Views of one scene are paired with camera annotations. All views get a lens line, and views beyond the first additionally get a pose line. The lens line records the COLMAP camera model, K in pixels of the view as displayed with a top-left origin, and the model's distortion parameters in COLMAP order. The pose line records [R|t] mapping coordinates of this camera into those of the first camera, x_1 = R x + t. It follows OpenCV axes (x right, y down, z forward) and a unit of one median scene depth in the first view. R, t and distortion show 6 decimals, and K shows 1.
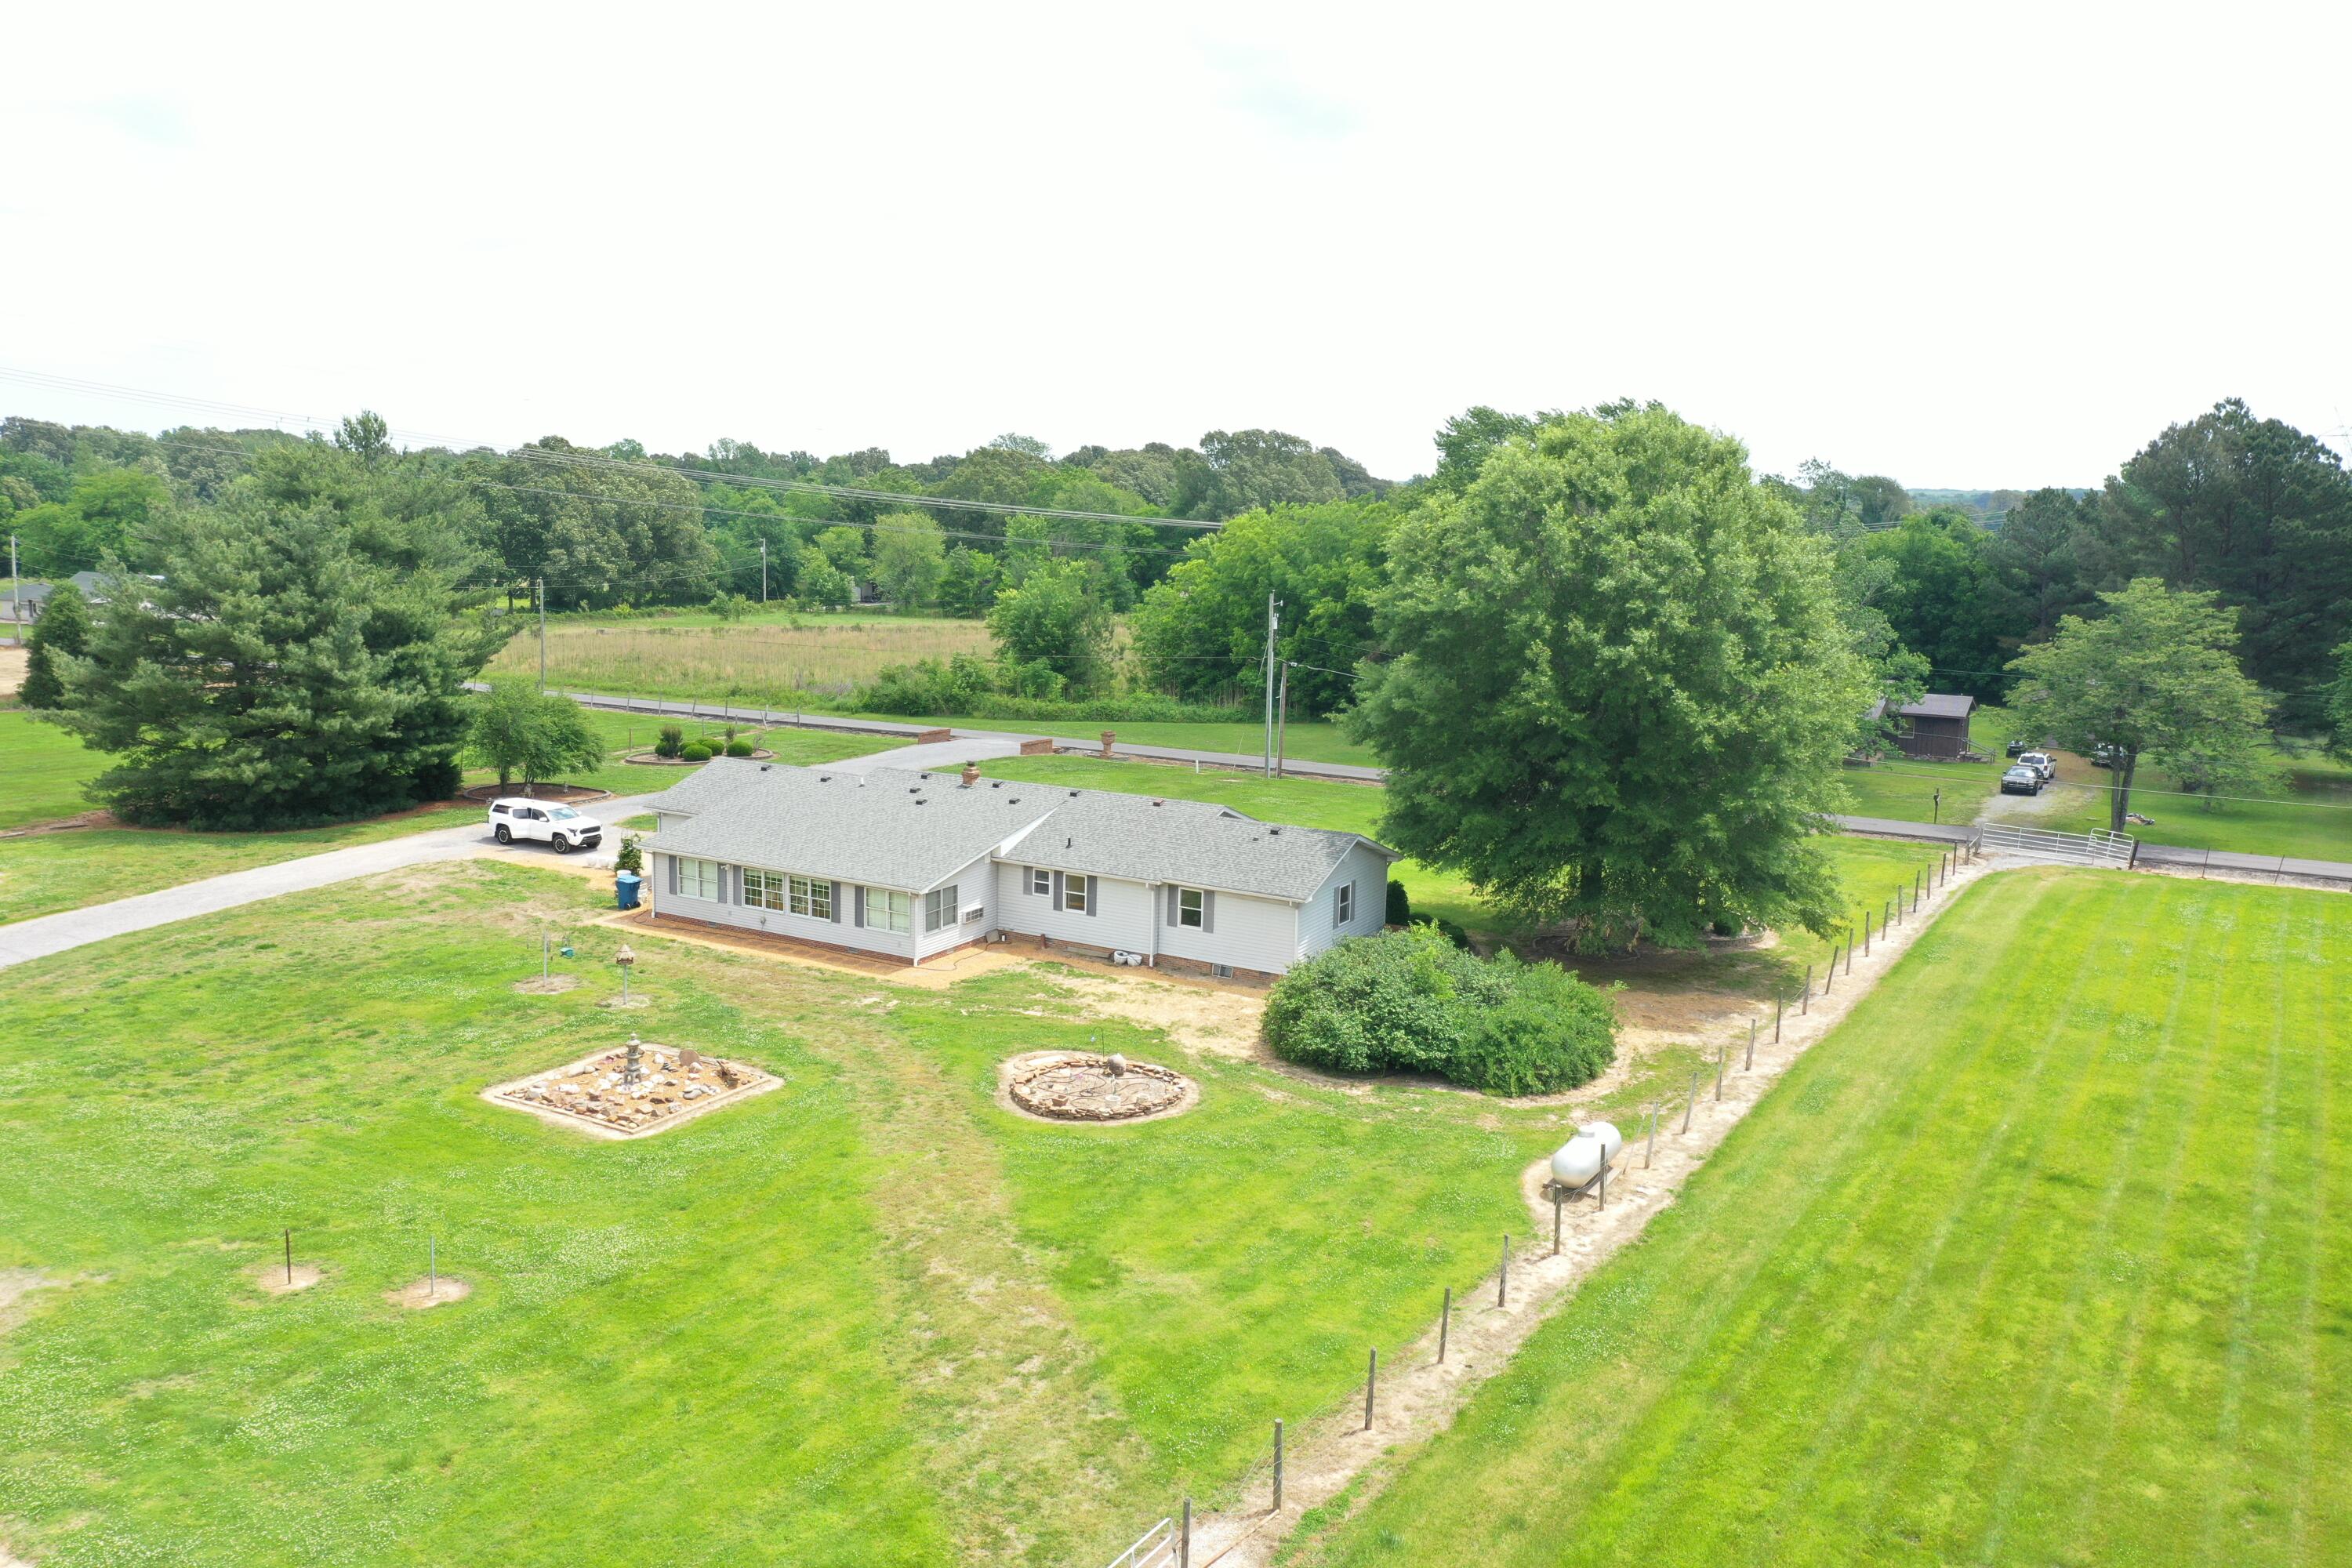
lens RADIAL K [[1866.1, 0, 1176.0], [0, 1866.1, 784.0], [0, 0, 1]] dist [0.018798, 0.002151]
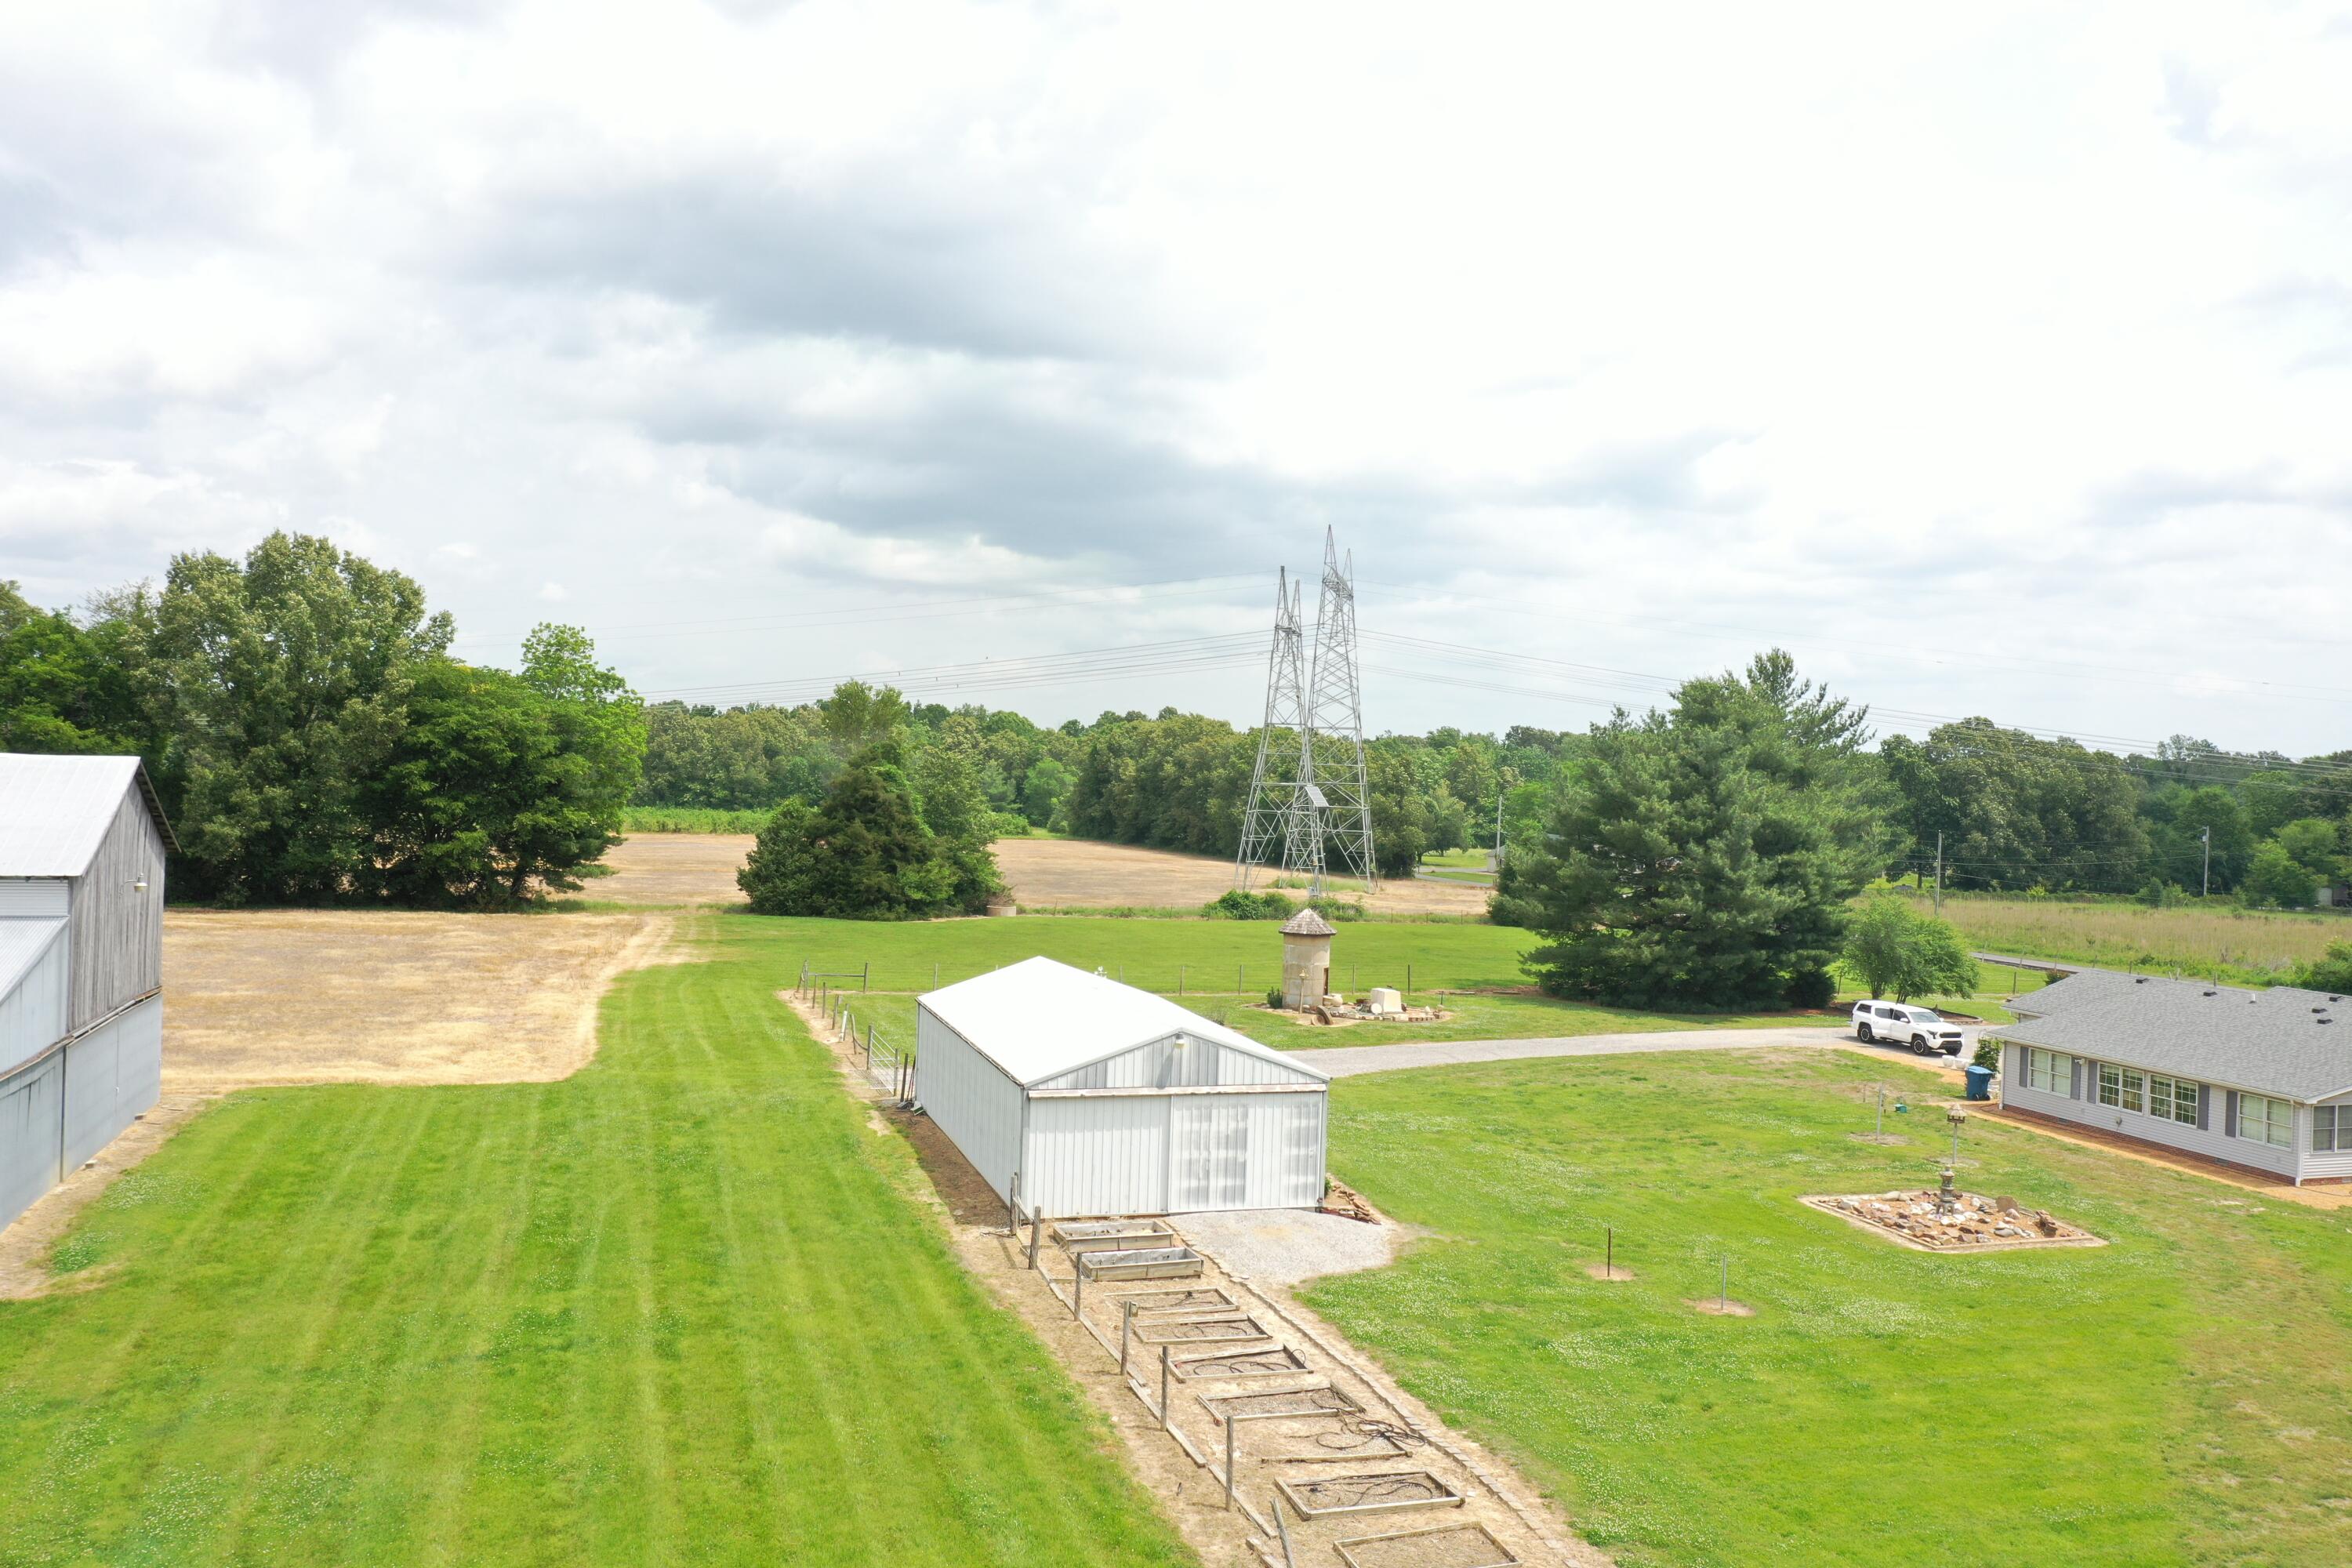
lens RADIAL K [[1866.1, 0, 1176.0], [0, 1866.1, 784.0], [0, 0, 1]] dist [0.018798, 0.002151]
pose [[0.747013, 0.009025, -0.664748, 0.010301], [-0.118649, 0.985665, -0.119950, 0.014524], [0.654136, 0.168475, 0.737375, -0.008919]]
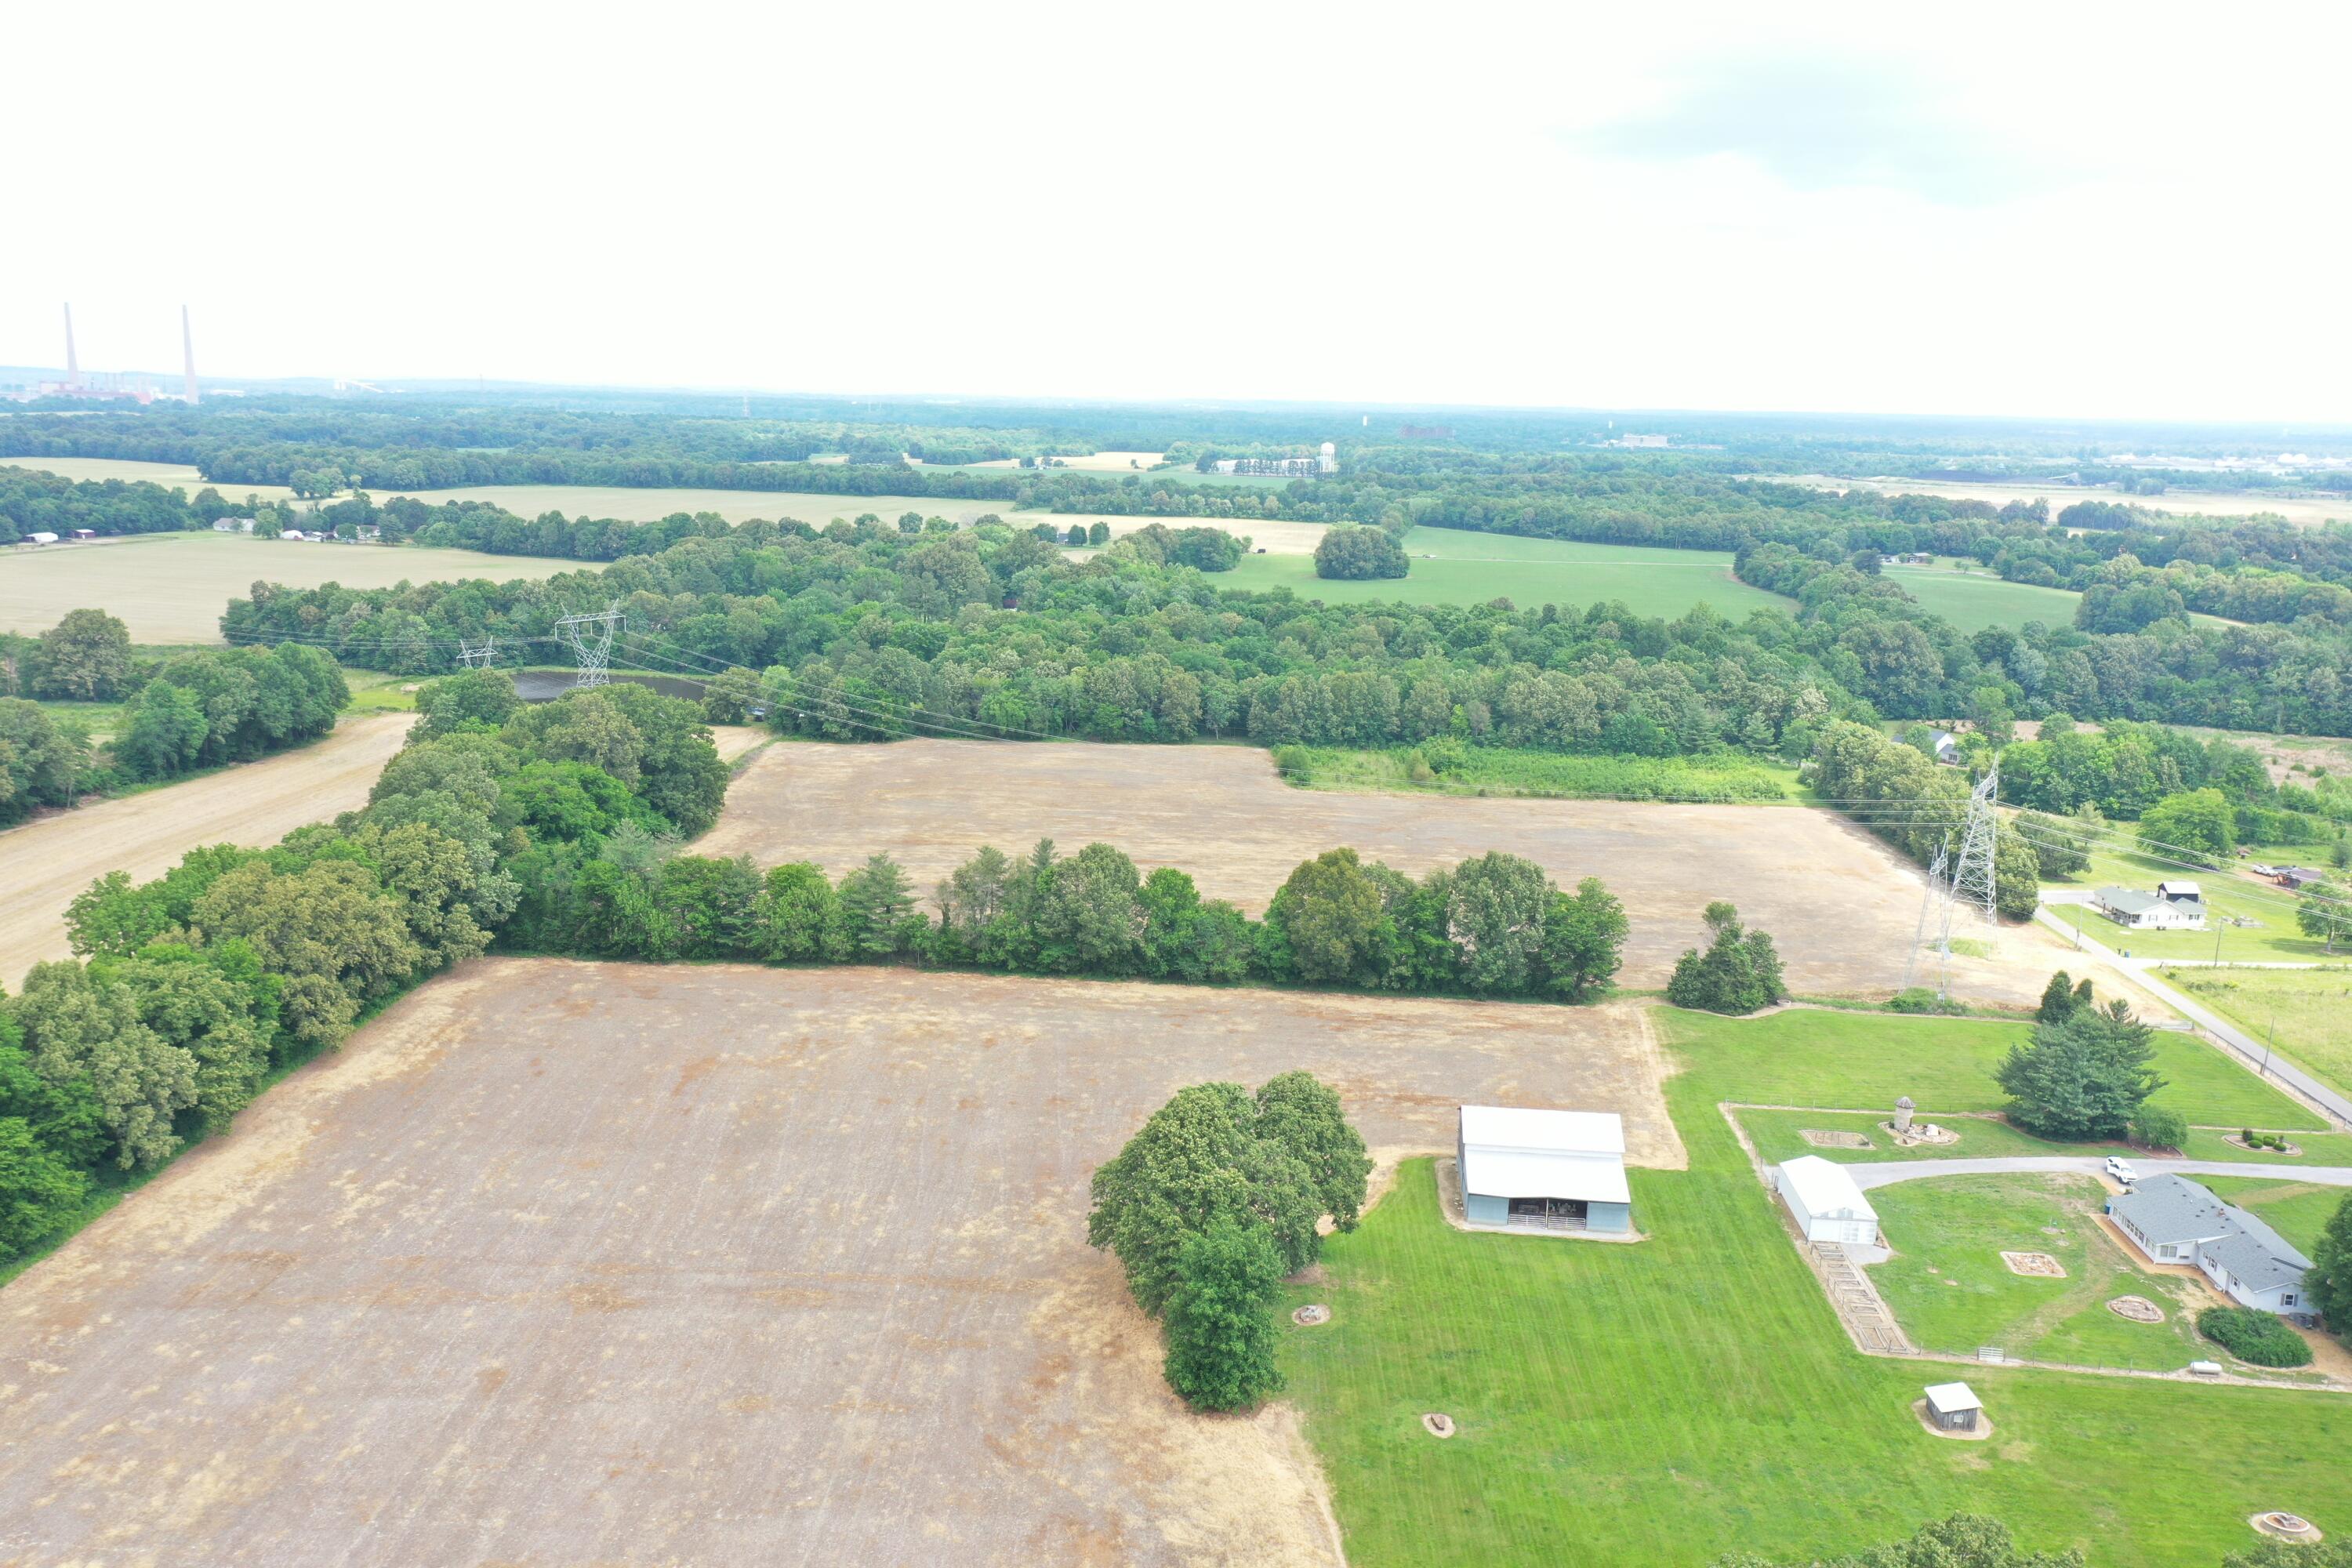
lens RADIAL K [[1832.1, 0, 1162.7], [0, 1832.1, 789.9], [0, 0, 1]] dist [0.011765, 0.011592]
pose [[0.437549, 0.166491, -0.883647, 0.356201], [-0.149045, 0.982544, 0.111323, -0.161201], [0.886756, 0.082994, 0.454726, -0.417623]]
